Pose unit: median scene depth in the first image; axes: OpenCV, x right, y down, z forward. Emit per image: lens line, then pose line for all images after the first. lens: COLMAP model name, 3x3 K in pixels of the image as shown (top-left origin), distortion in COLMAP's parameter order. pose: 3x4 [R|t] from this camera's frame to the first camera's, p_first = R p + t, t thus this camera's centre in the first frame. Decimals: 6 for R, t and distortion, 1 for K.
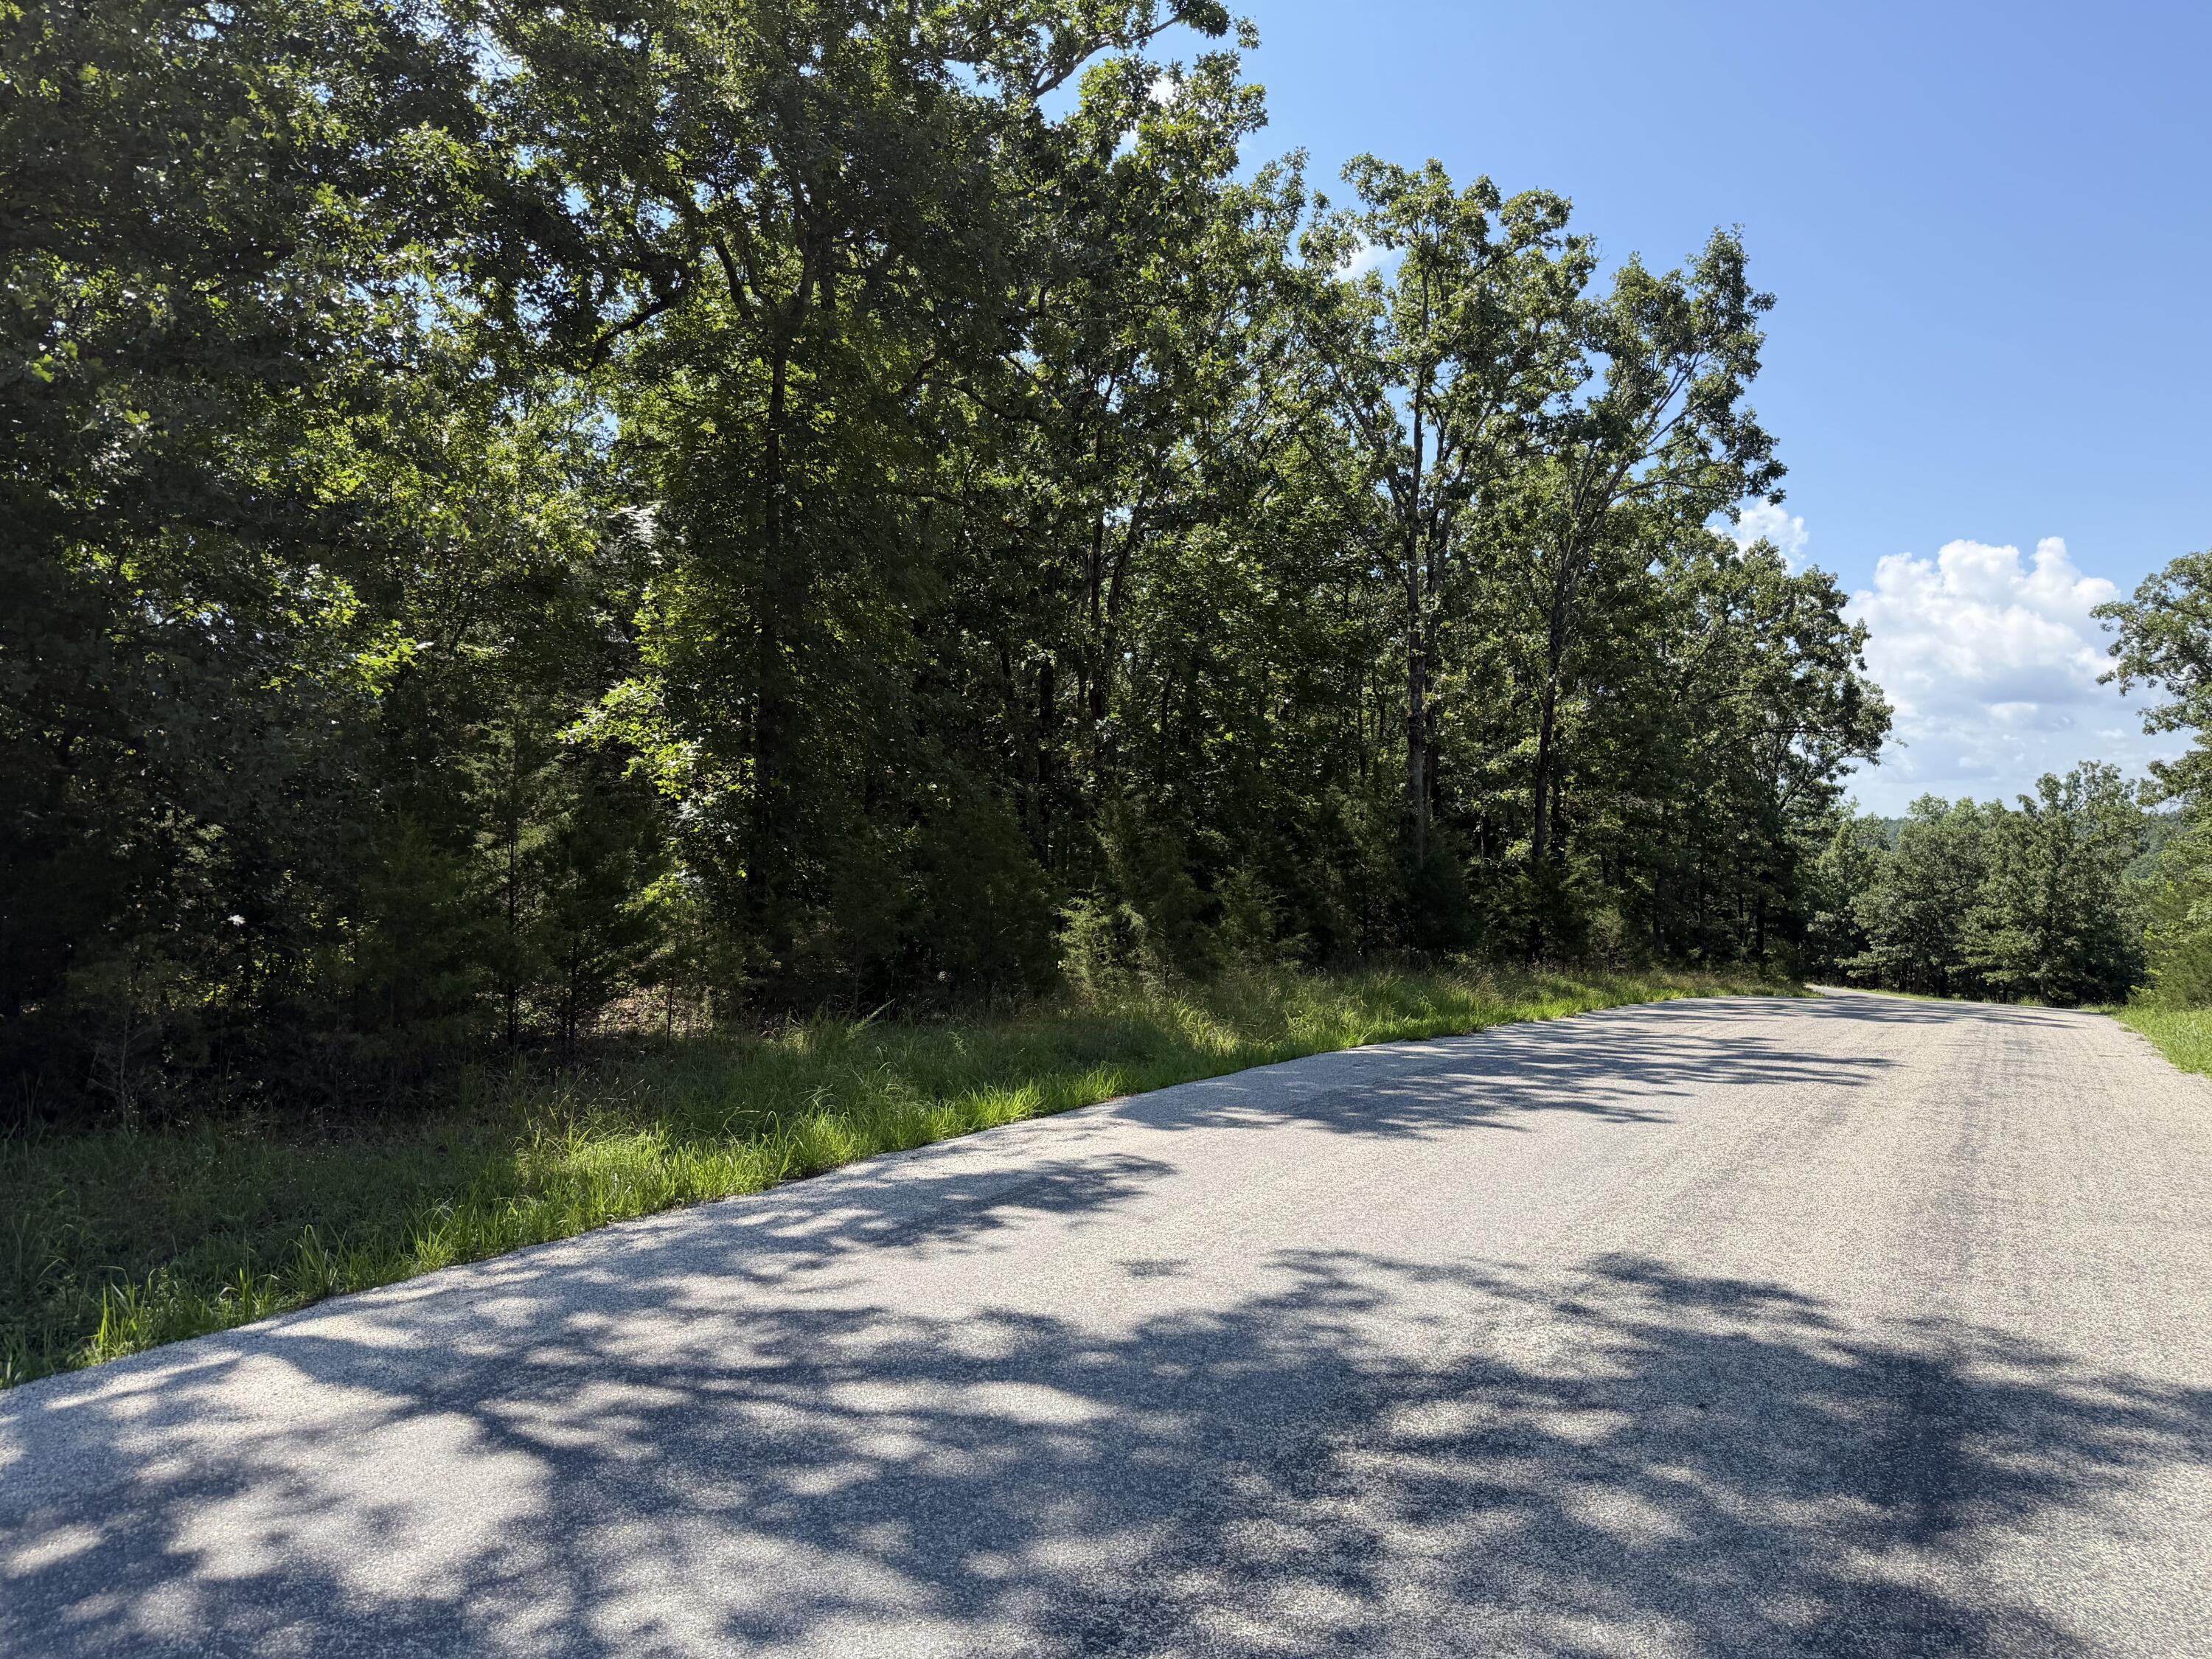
lens RADIAL K [[1548.3, 0, 1115.2], [0, 1548.3, 835.5], [0, 0, 1]] dist [0.056970, -0.073448]
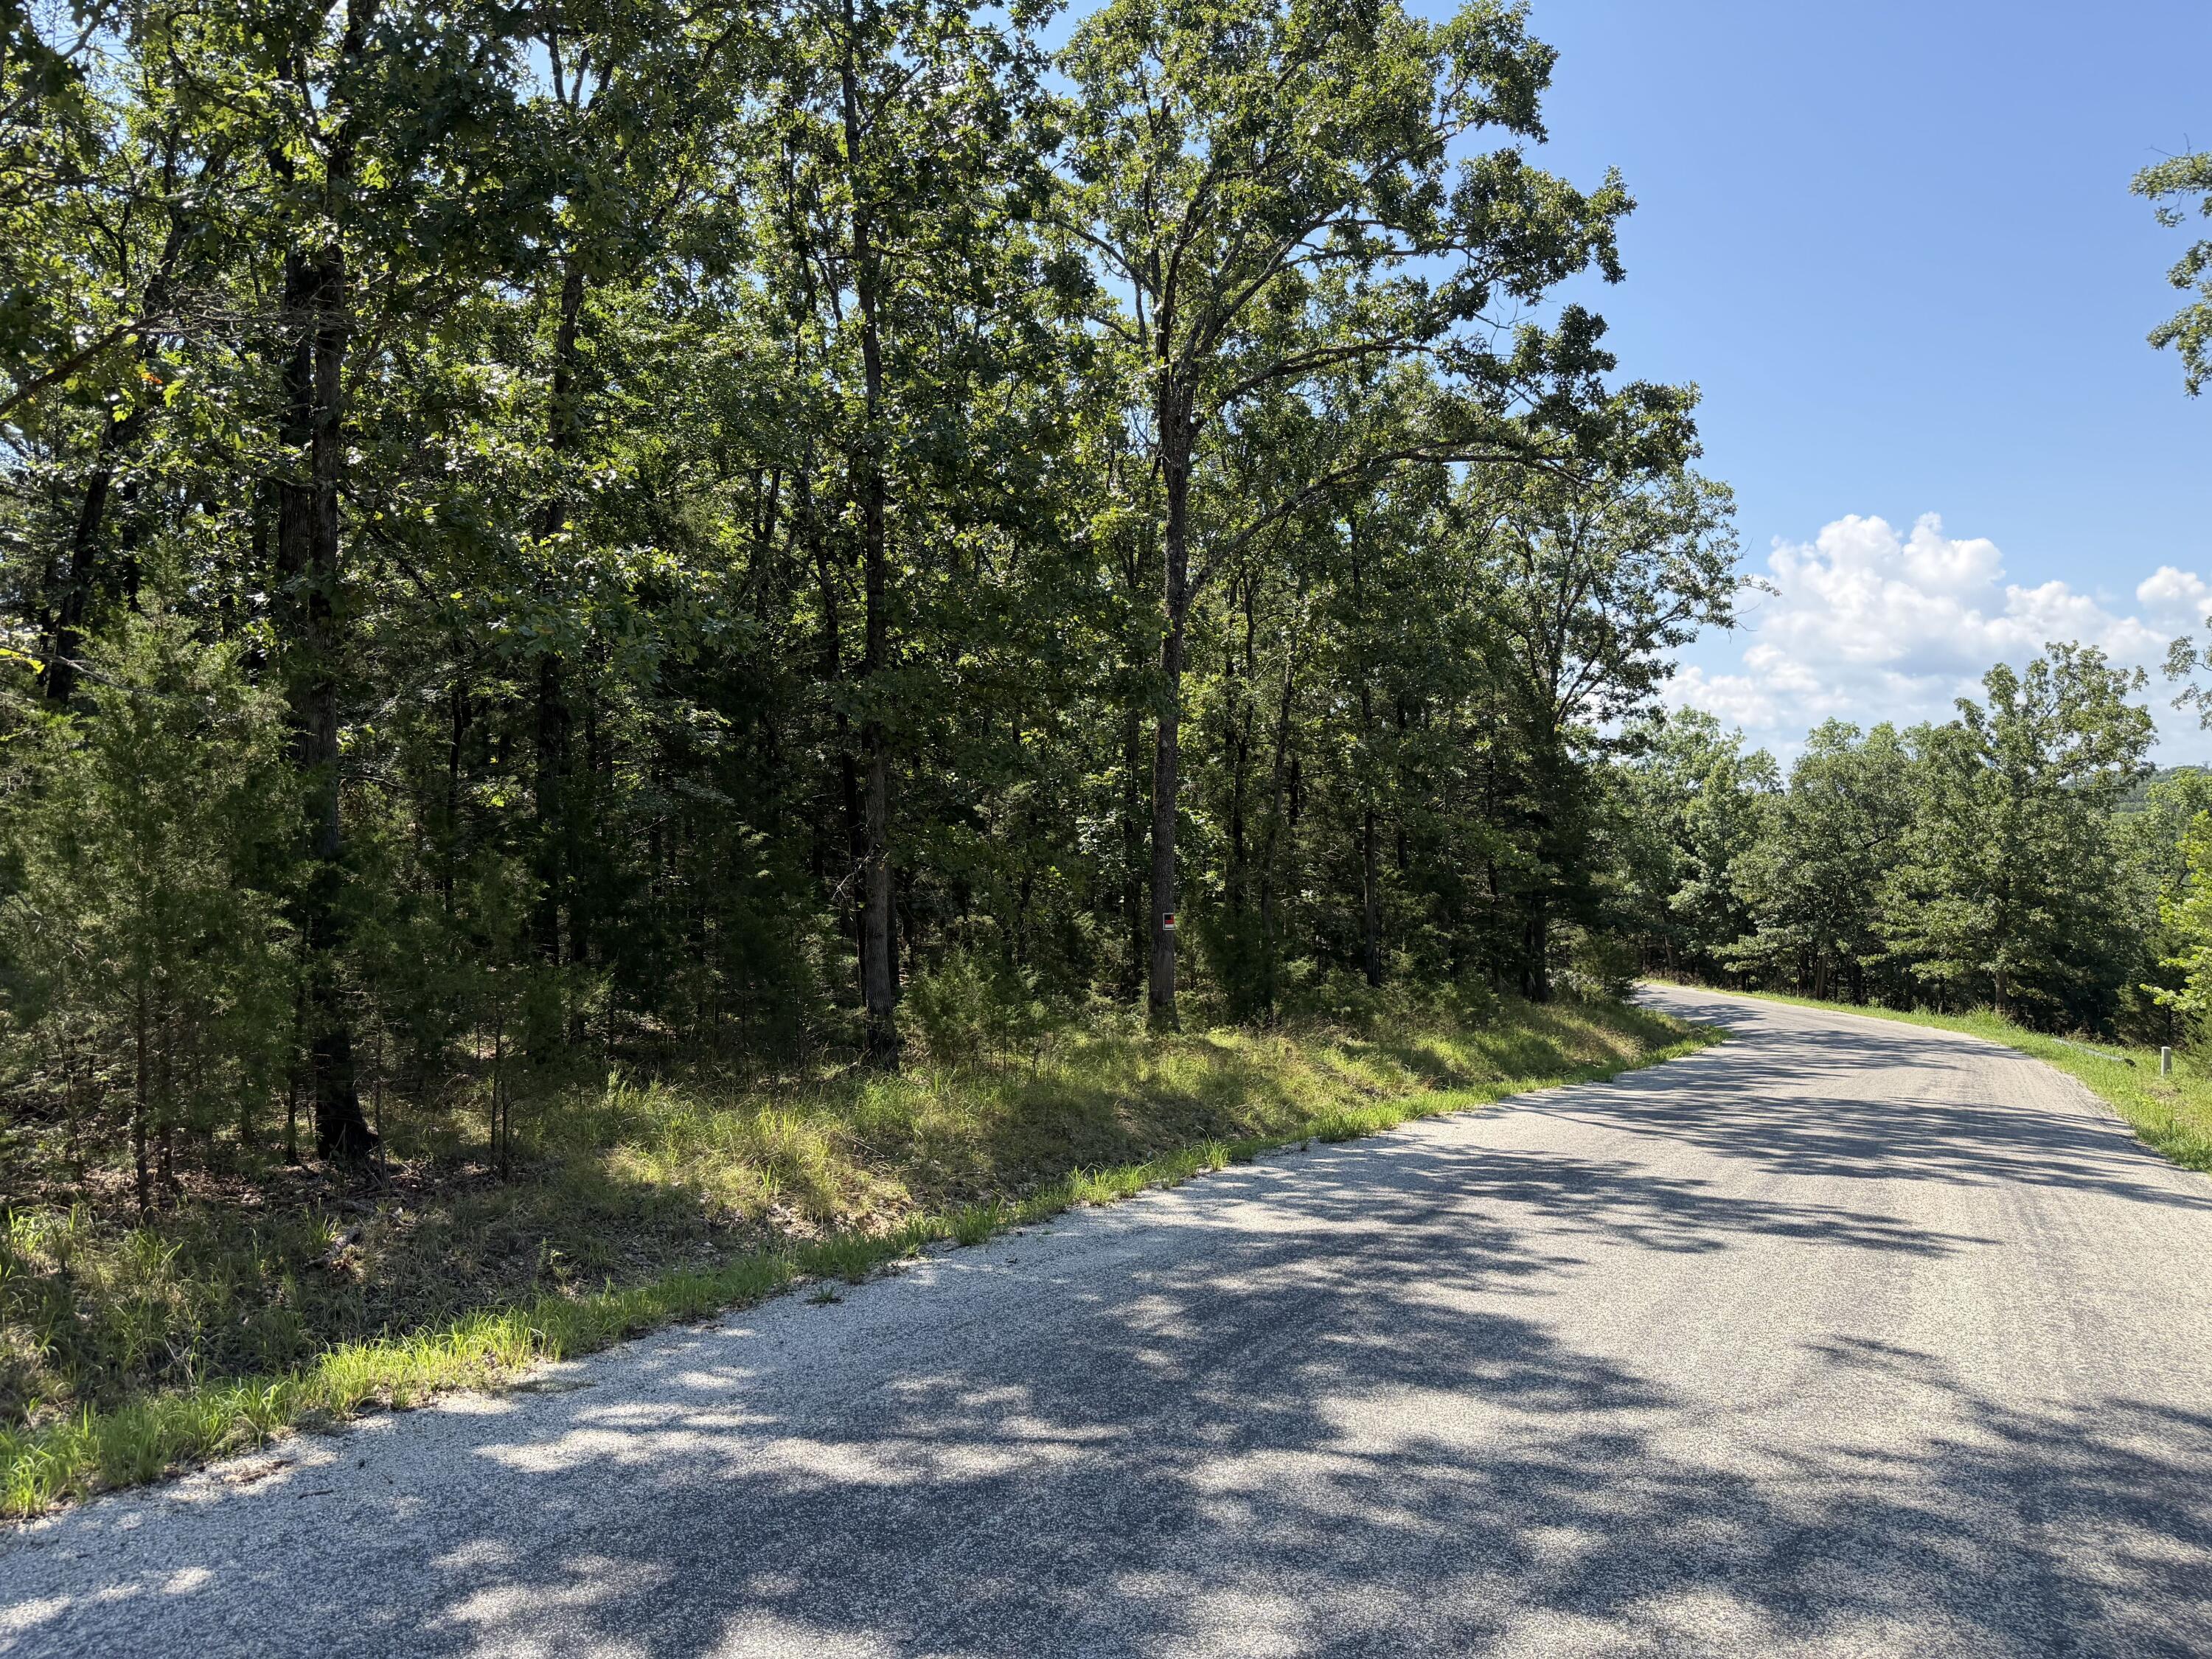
lens RADIAL K [[1548.3, 0, 1142.4], [0, 1548.3, 837.1], [0, 0, 1]] dist [0.056970, -0.073448]
pose [[0.998299, -0.026916, 0.051726, 0.198565], [0.026524, 0.999614, 0.008259, 0.019369], [-0.051928, -0.006873, 0.998627, 0.359720]]
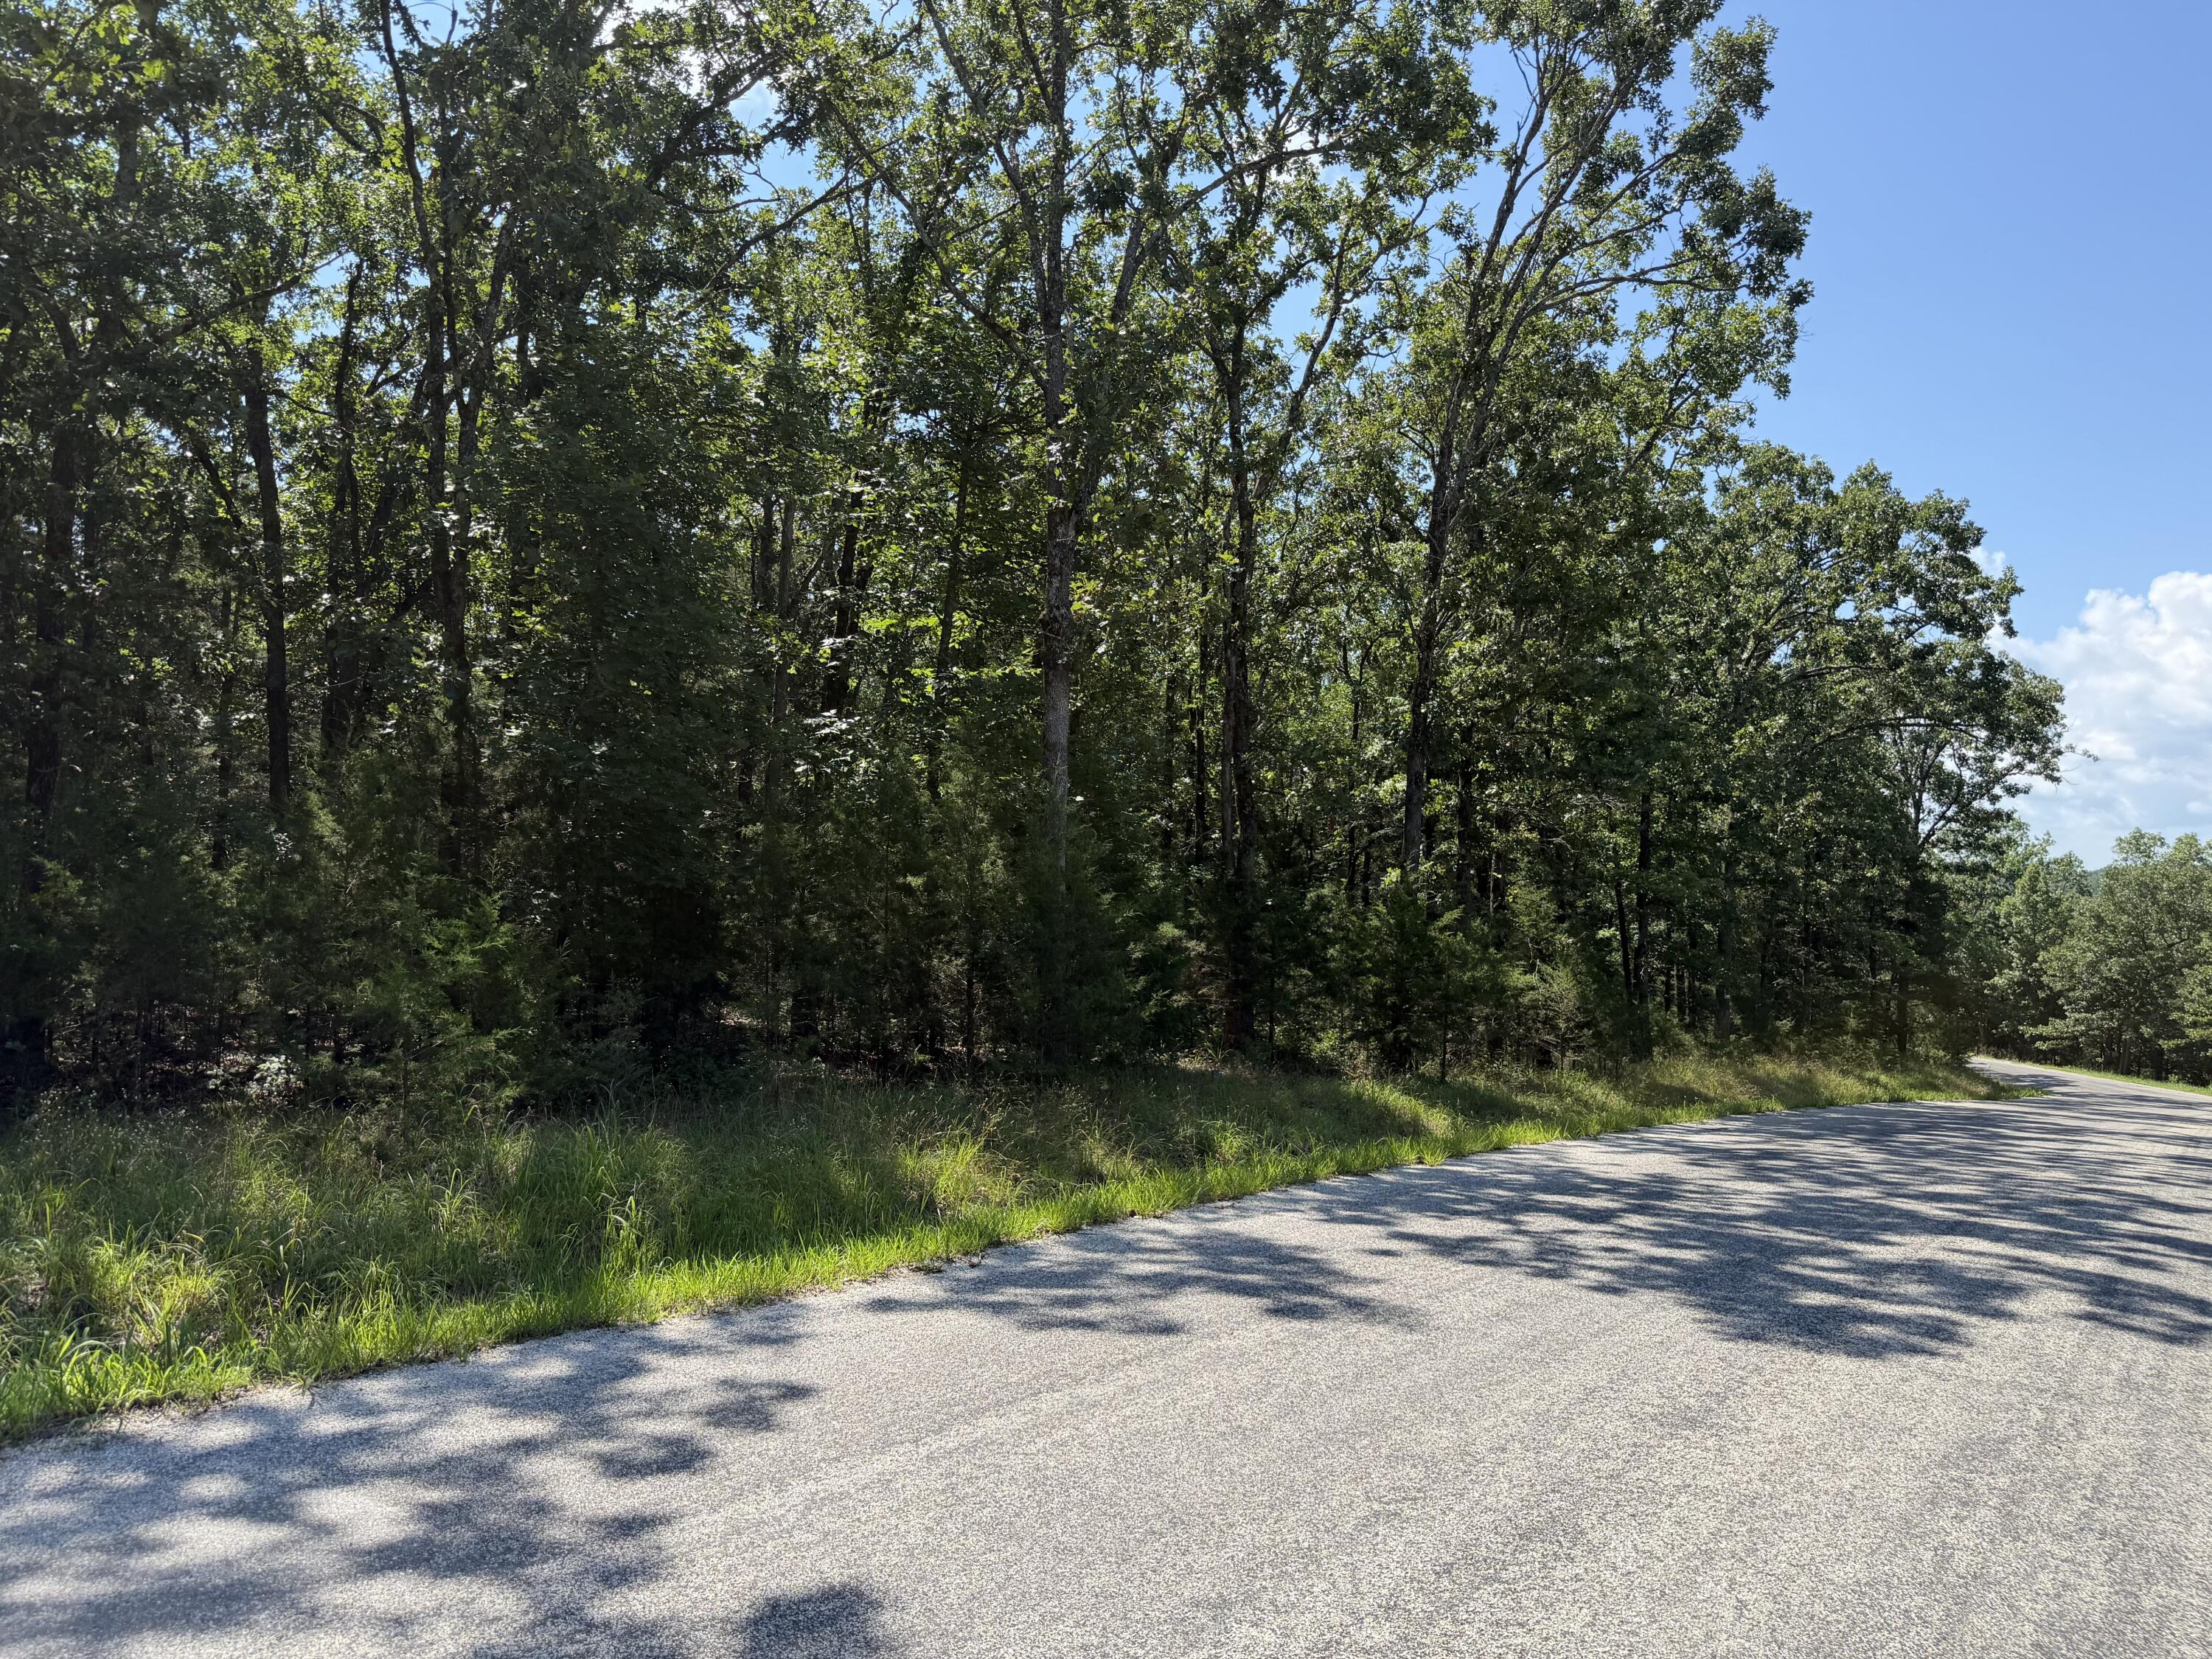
lens RADIAL K [[1548.3, 0, 1113.6], [0, 1548.3, 825.2], [0, 0, 1]] dist [0.056970, -0.073448]
pose [[0.993969, 0.006004, -0.109493, 0.089164], [-0.009541, 0.999448, -0.031807, 0.004226], [0.109242, 0.032660, 0.993479, 0.147276]]
